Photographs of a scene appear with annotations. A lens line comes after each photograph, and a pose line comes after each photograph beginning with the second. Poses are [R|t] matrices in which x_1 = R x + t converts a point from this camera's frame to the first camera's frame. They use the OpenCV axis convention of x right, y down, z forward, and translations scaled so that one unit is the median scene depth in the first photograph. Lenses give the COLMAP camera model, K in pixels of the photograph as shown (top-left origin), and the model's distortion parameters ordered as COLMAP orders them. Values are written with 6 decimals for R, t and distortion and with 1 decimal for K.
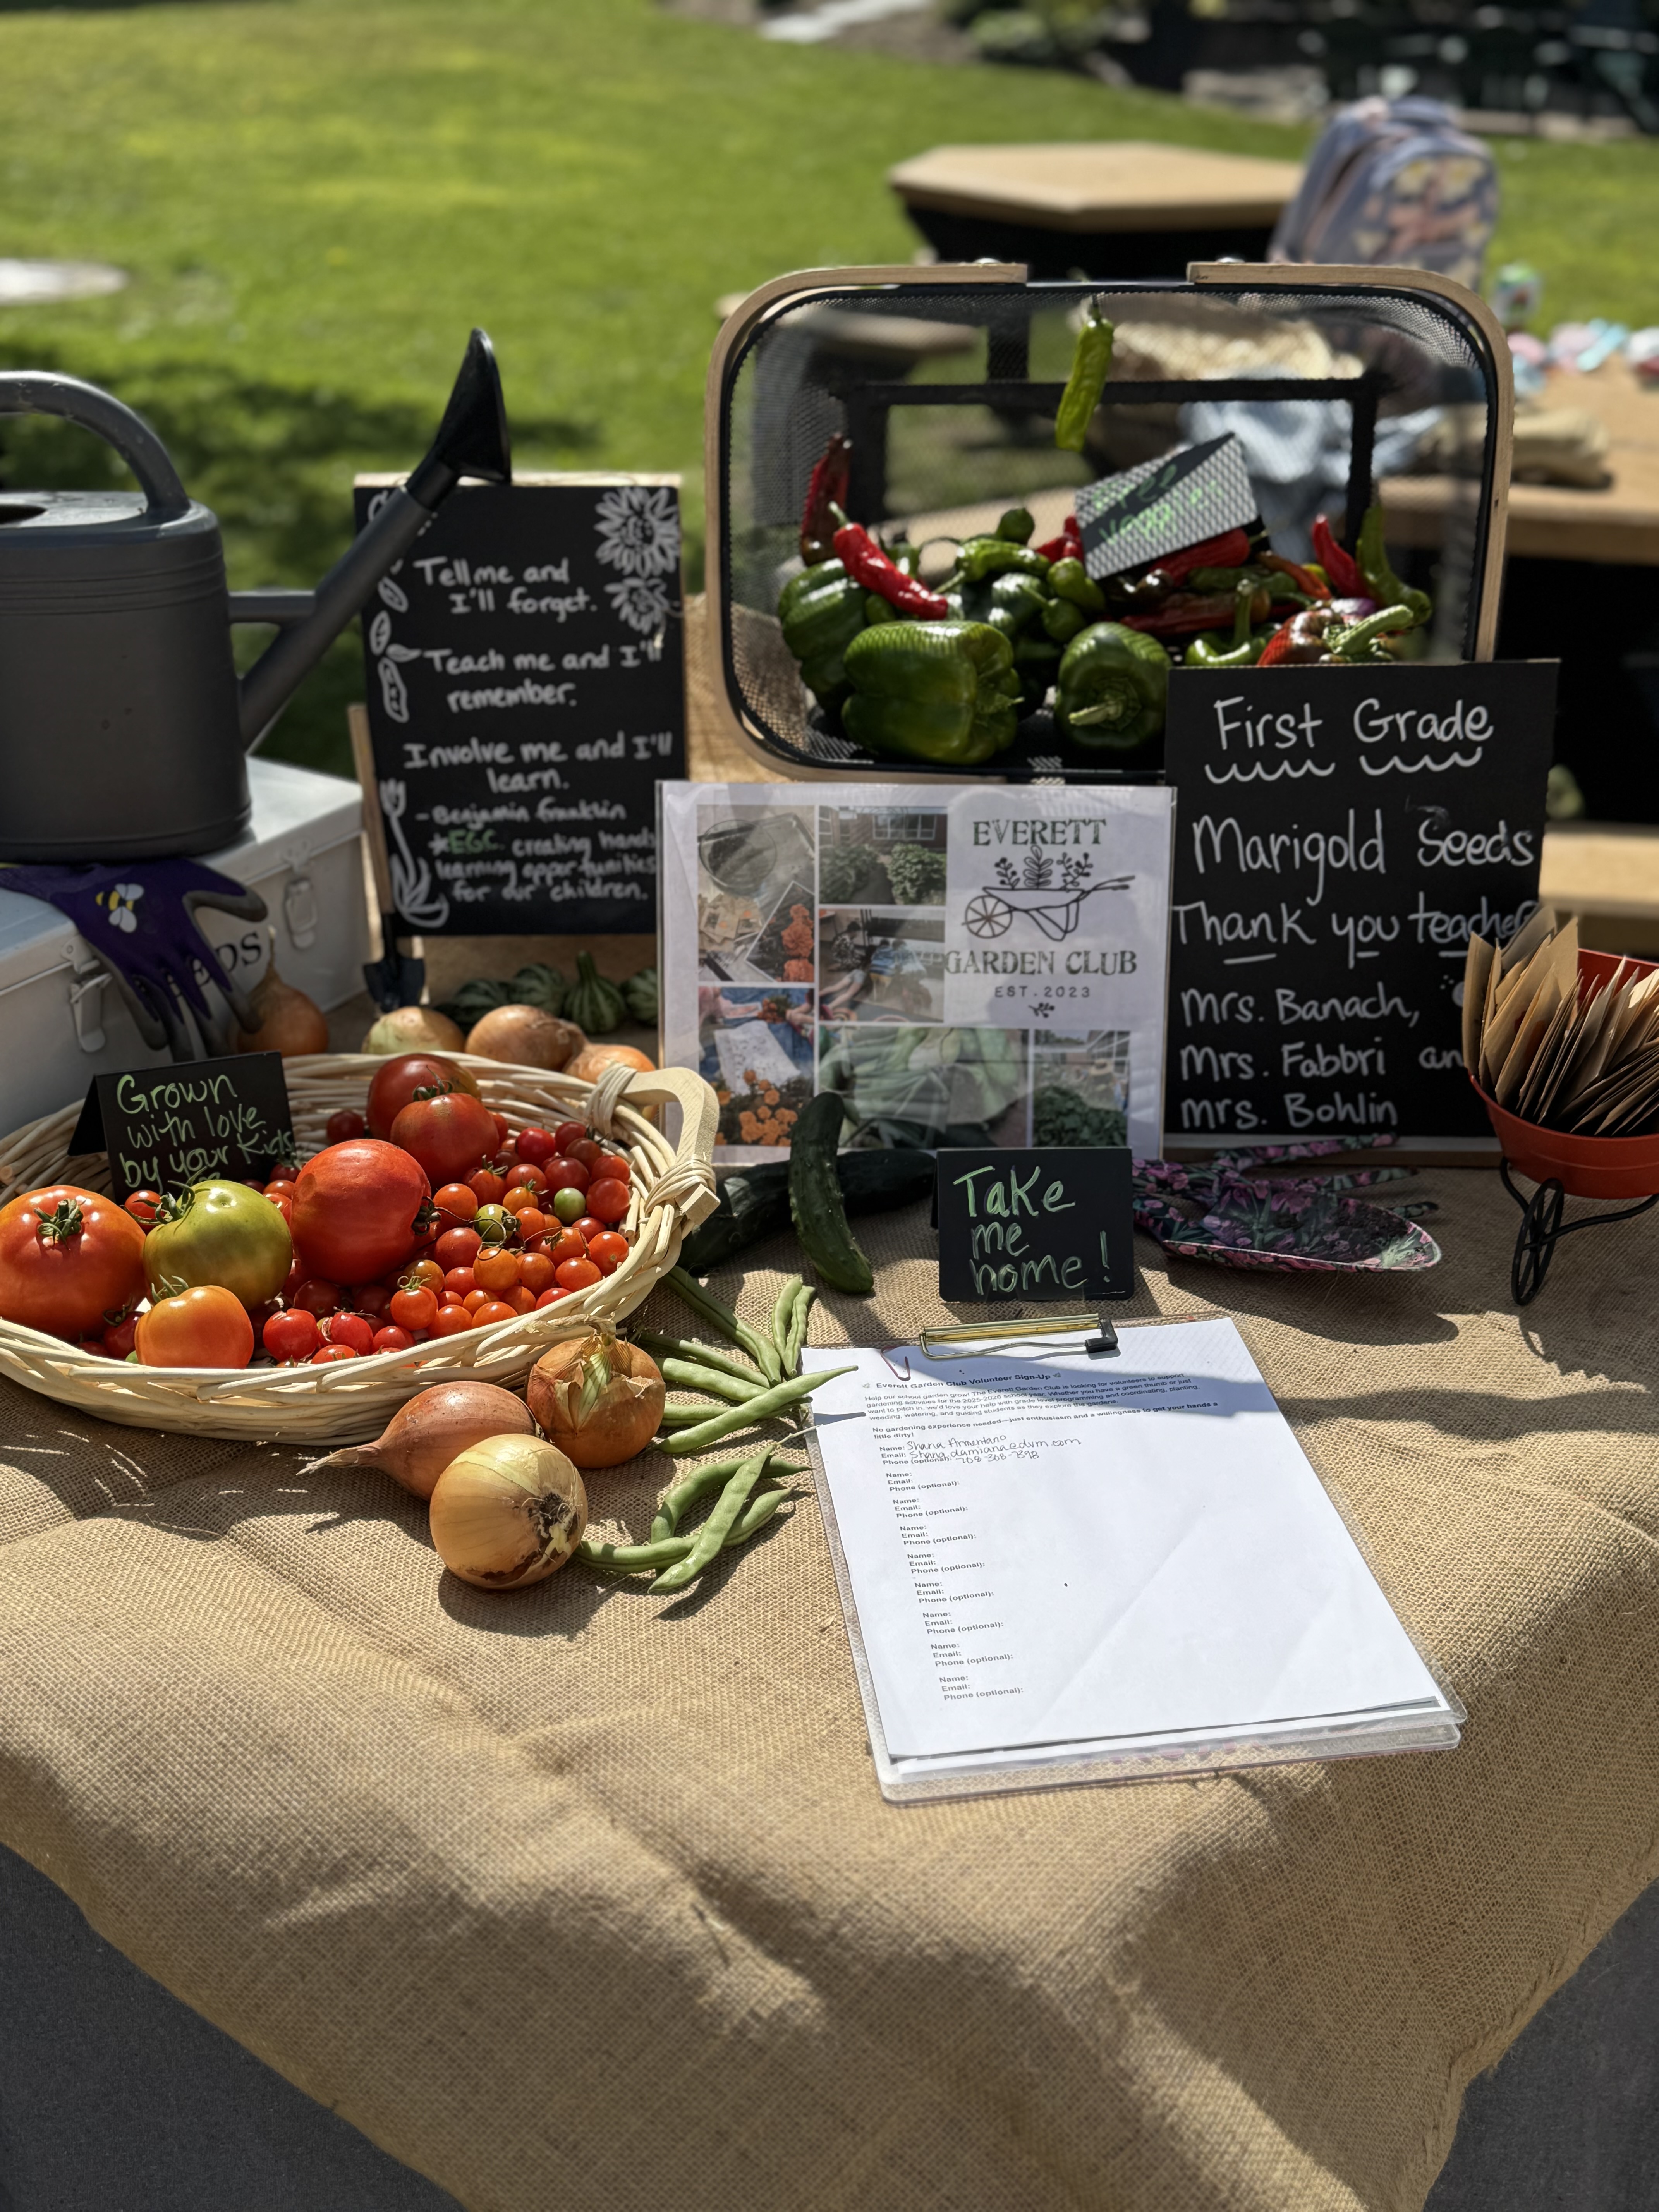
lens RADIAL K [[2305.8, 0, 800.7], [0, 2305.8, 1159.4], [0, 0, 1]] dist [0.132848, 0.000000]
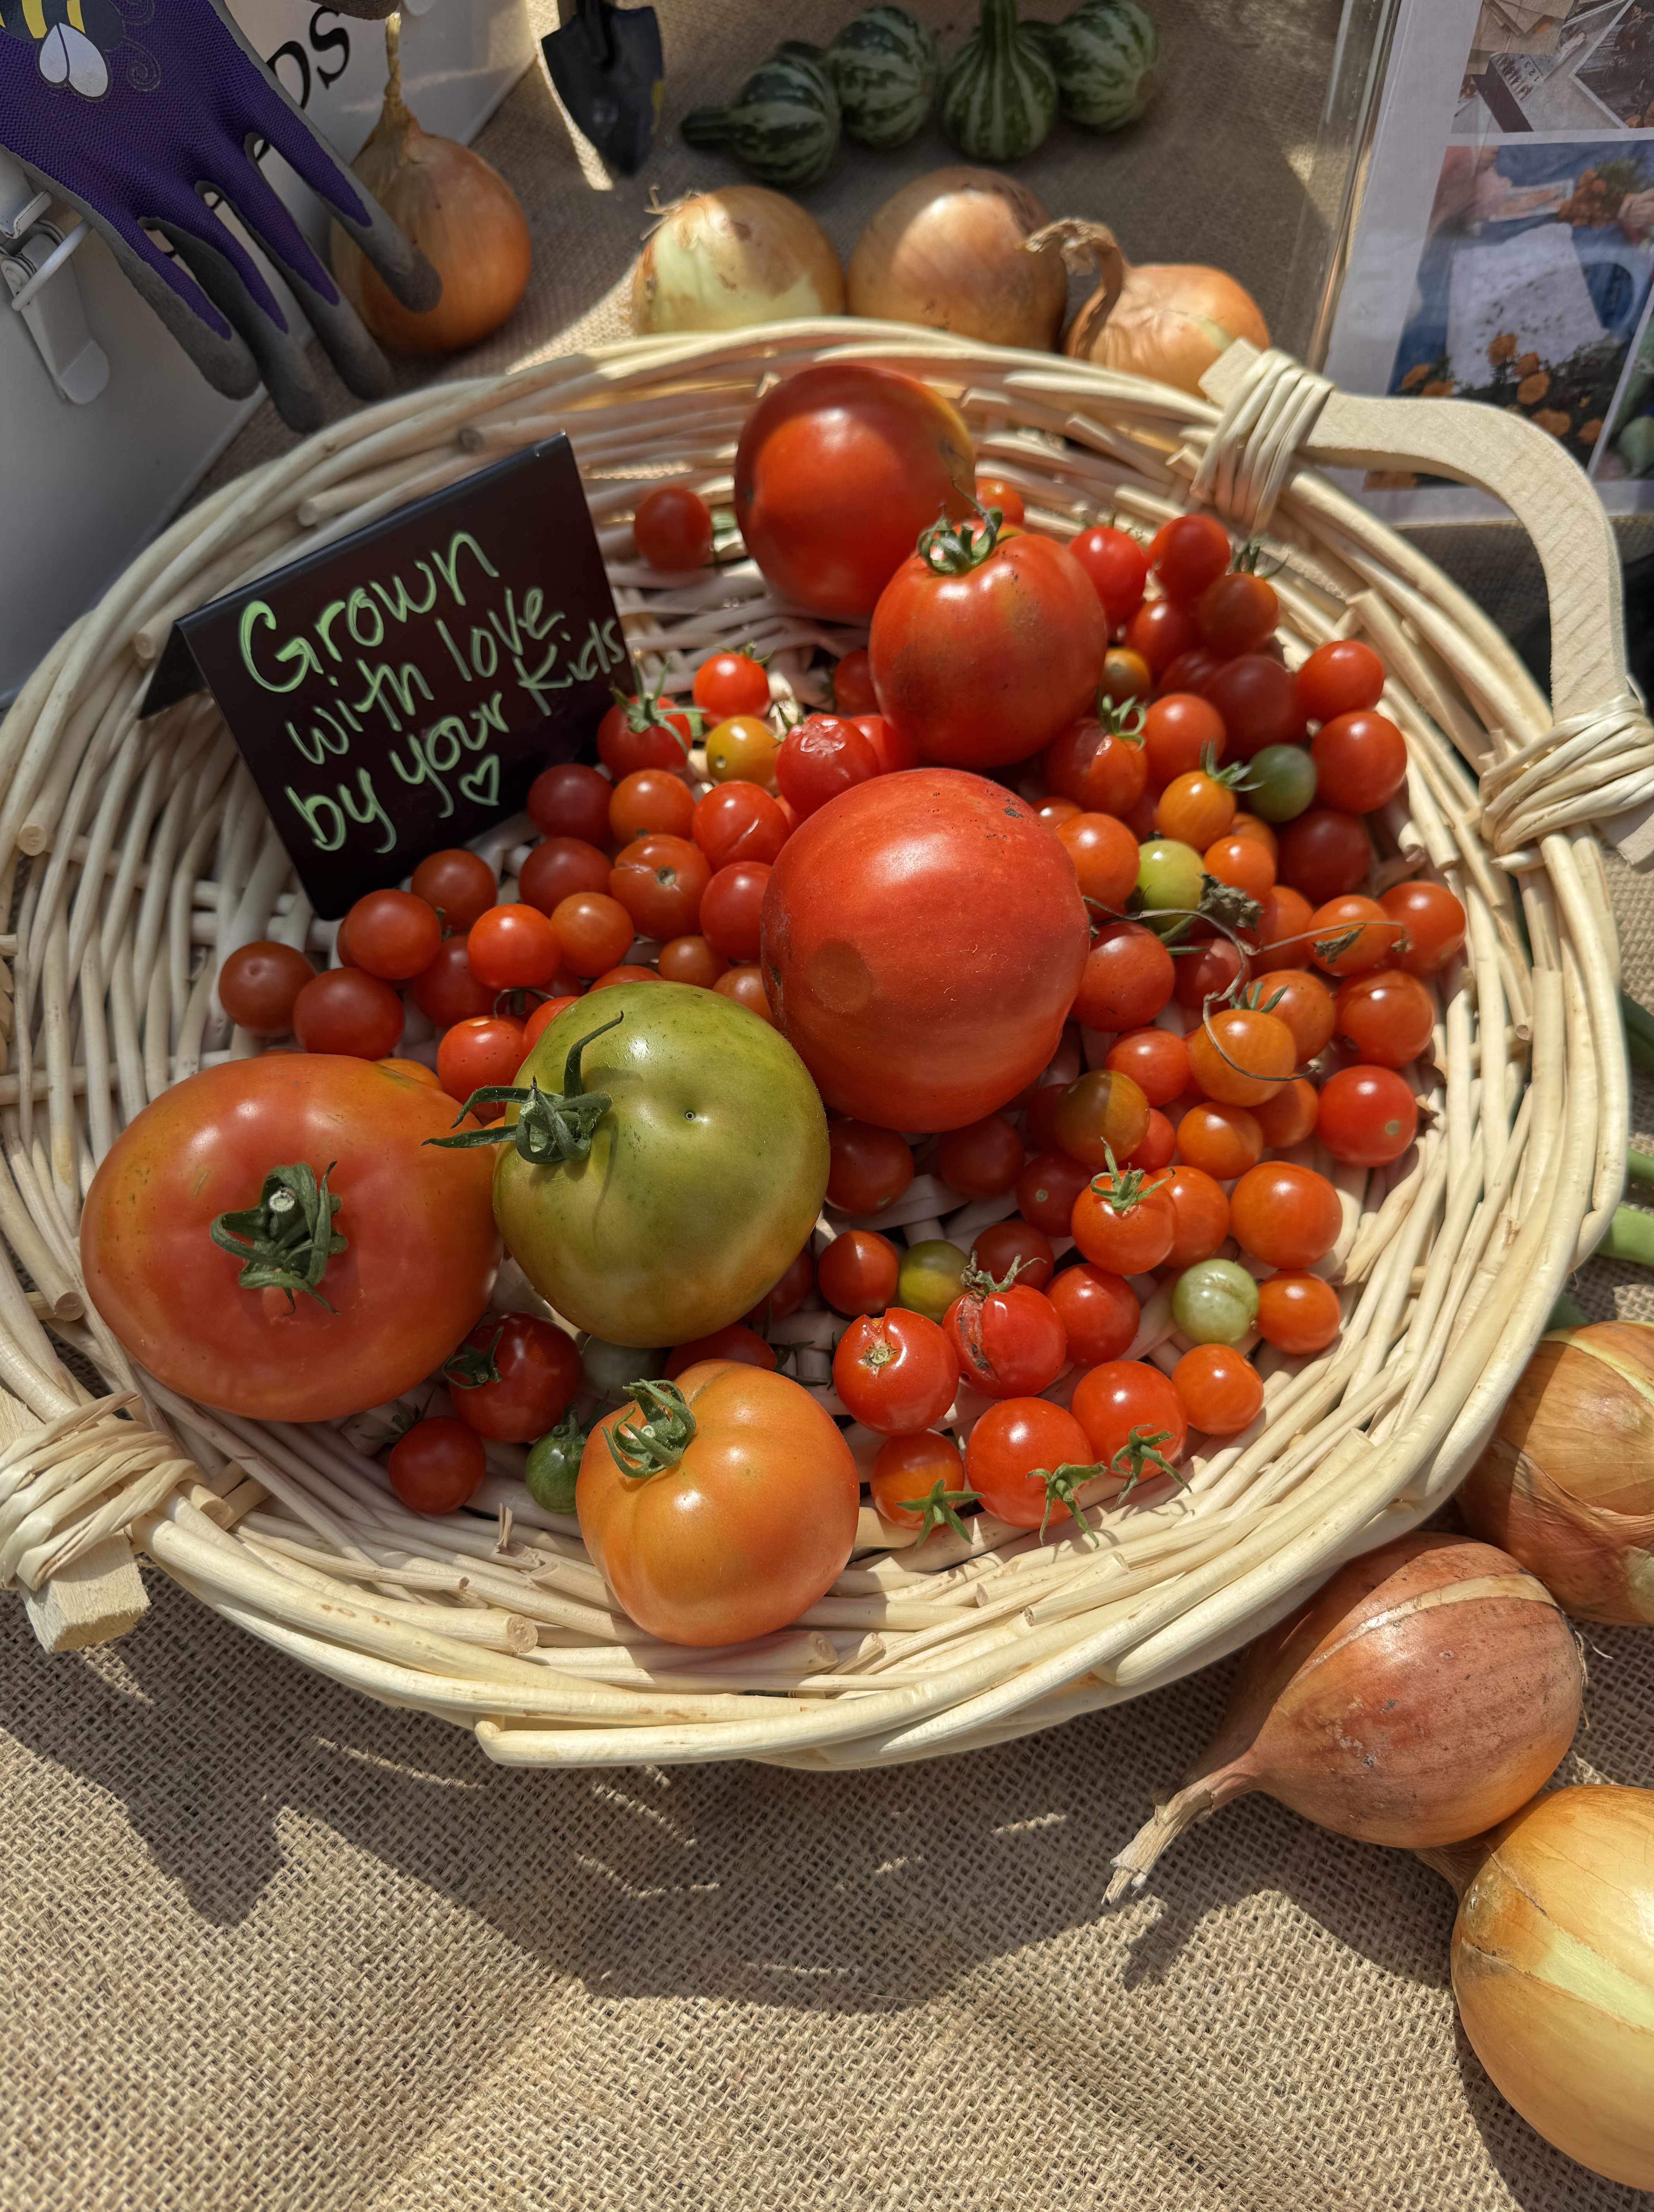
lens RADIAL K [[1582.6, 0, 826.0], [0, 1582.6, 1103.6], [0, 0, 1]] dist [-0.018991, -0.001173]
pose [[0.988743, -0.126239, 0.080313, -0.209279], [0.051313, 0.790323, 0.610538, -0.119648], [-0.140547, -0.599544, 0.787904, 0.673647]]
